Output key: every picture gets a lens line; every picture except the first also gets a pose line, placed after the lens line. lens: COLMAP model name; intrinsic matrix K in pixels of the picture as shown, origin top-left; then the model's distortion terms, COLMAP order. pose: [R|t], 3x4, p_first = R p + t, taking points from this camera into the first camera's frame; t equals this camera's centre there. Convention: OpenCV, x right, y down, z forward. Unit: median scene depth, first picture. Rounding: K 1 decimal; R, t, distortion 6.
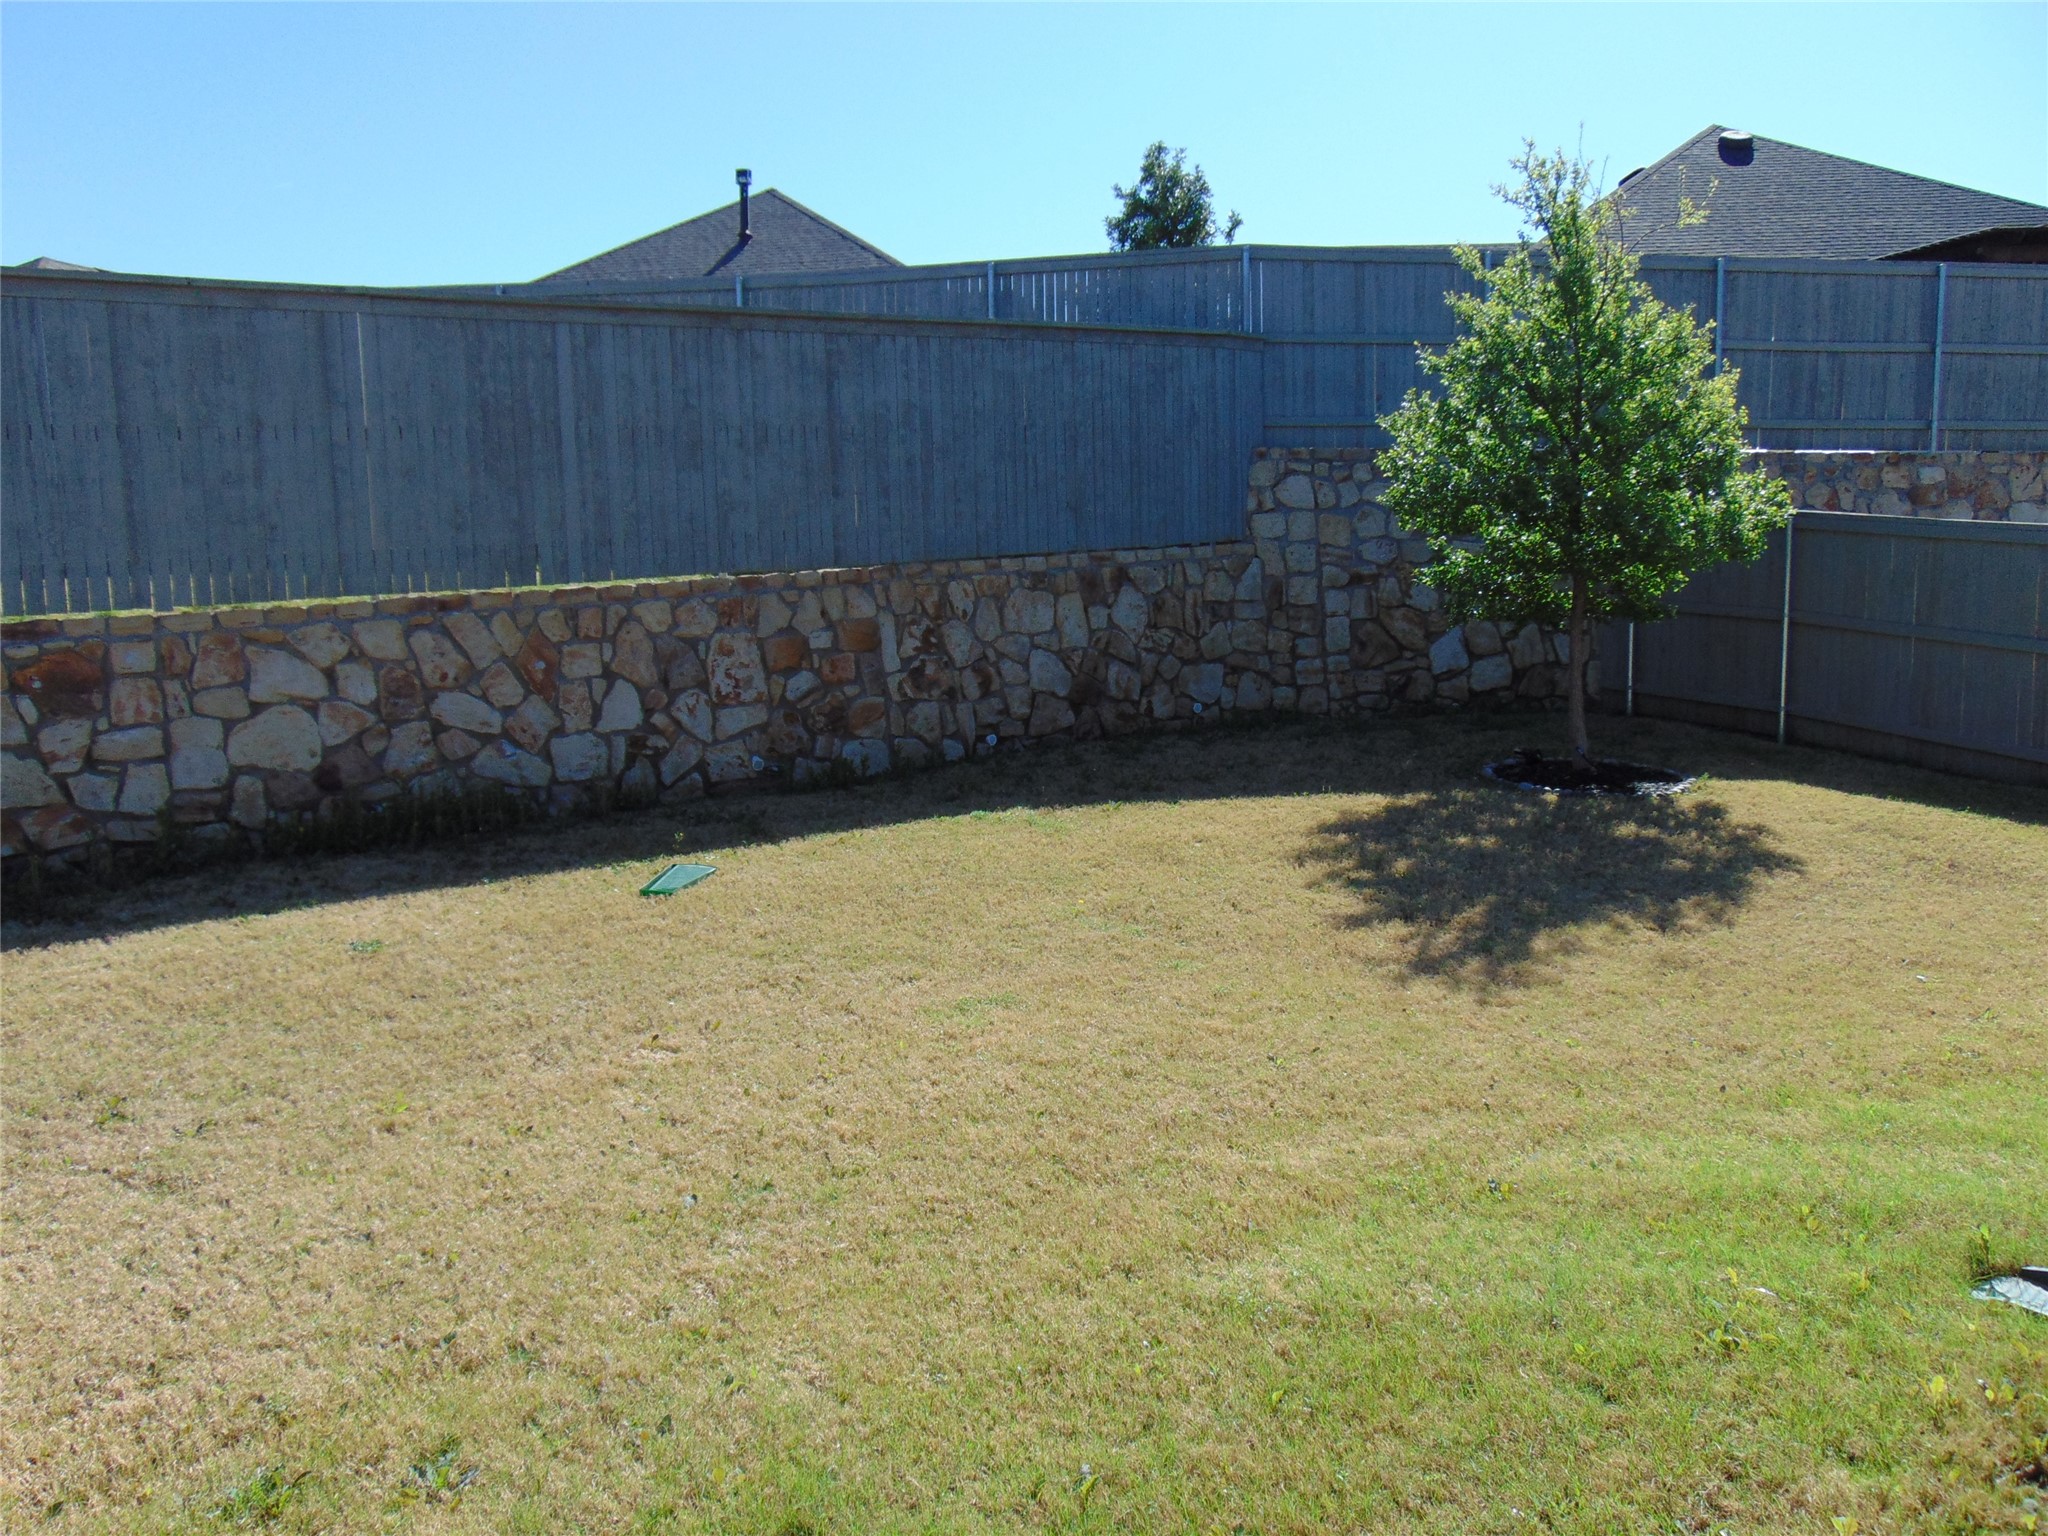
lens RADIAL K [[1525.9, 0, 1026.9], [0, 1525.9, 765.3], [0, 0, 1]] dist [-0.010003, 0.016787]
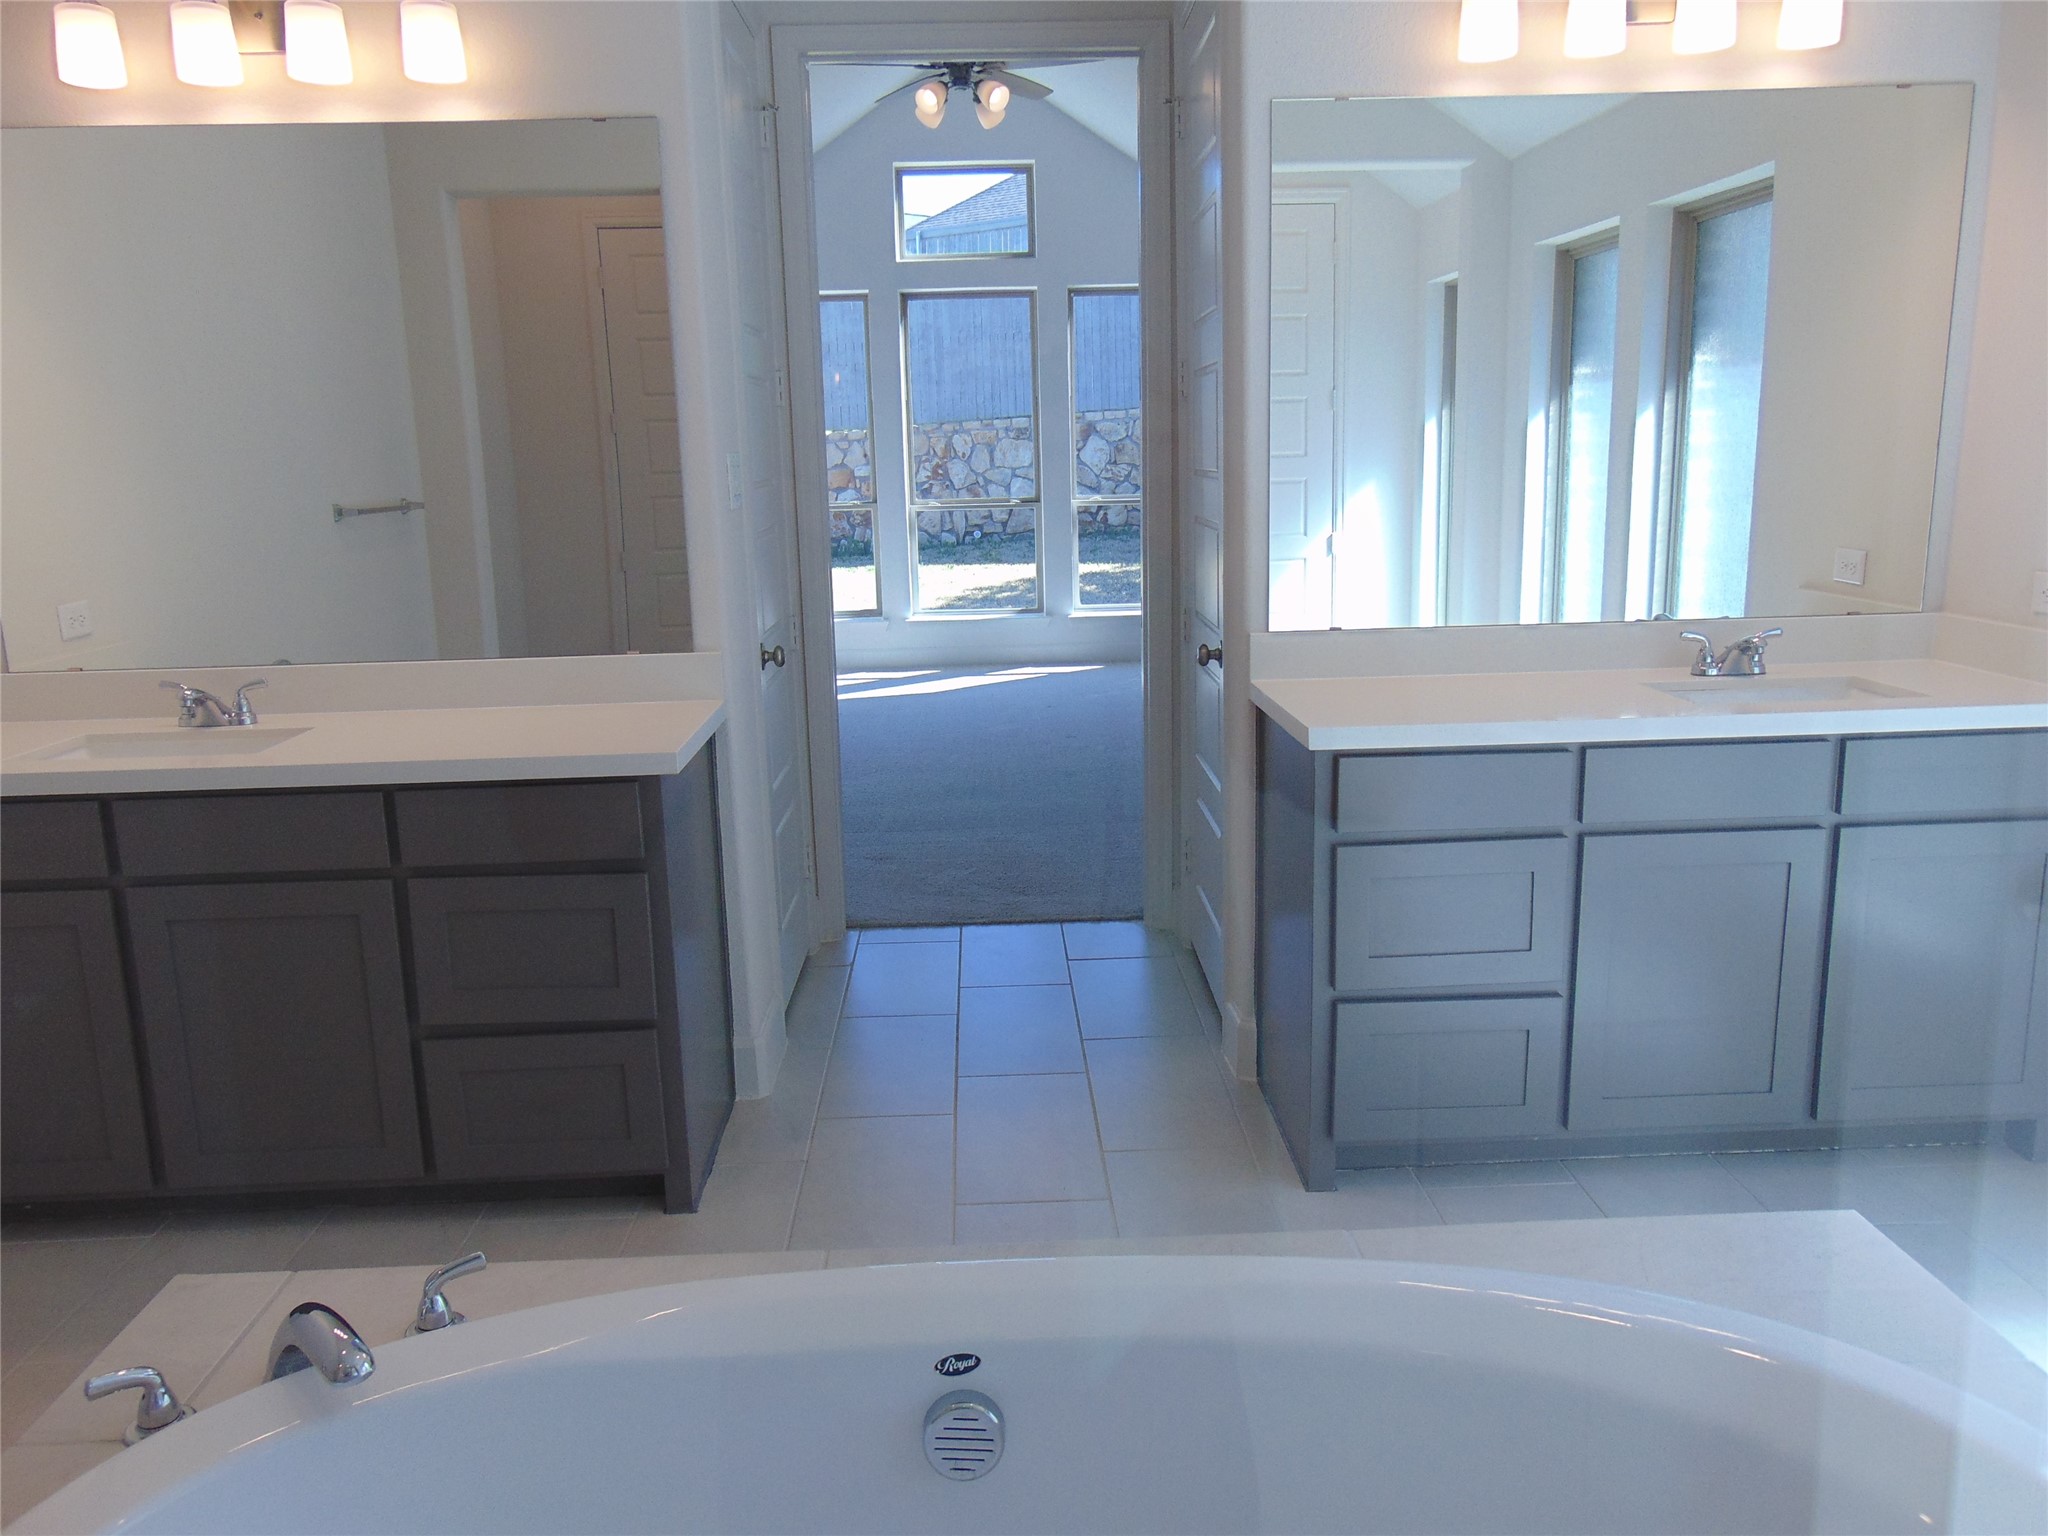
lens RADIAL K [[1525.9, 0, 1023.4], [0, 1525.9, 766.1], [0, 0, 1]] dist [-0.010003, 0.016787]
pose [[0.886802, 0.082507, -0.454725, 0.771087], [-0.039892, 0.993928, 0.102545, 0.059087], [0.460425, -0.072798, 0.884709, -0.417228]]
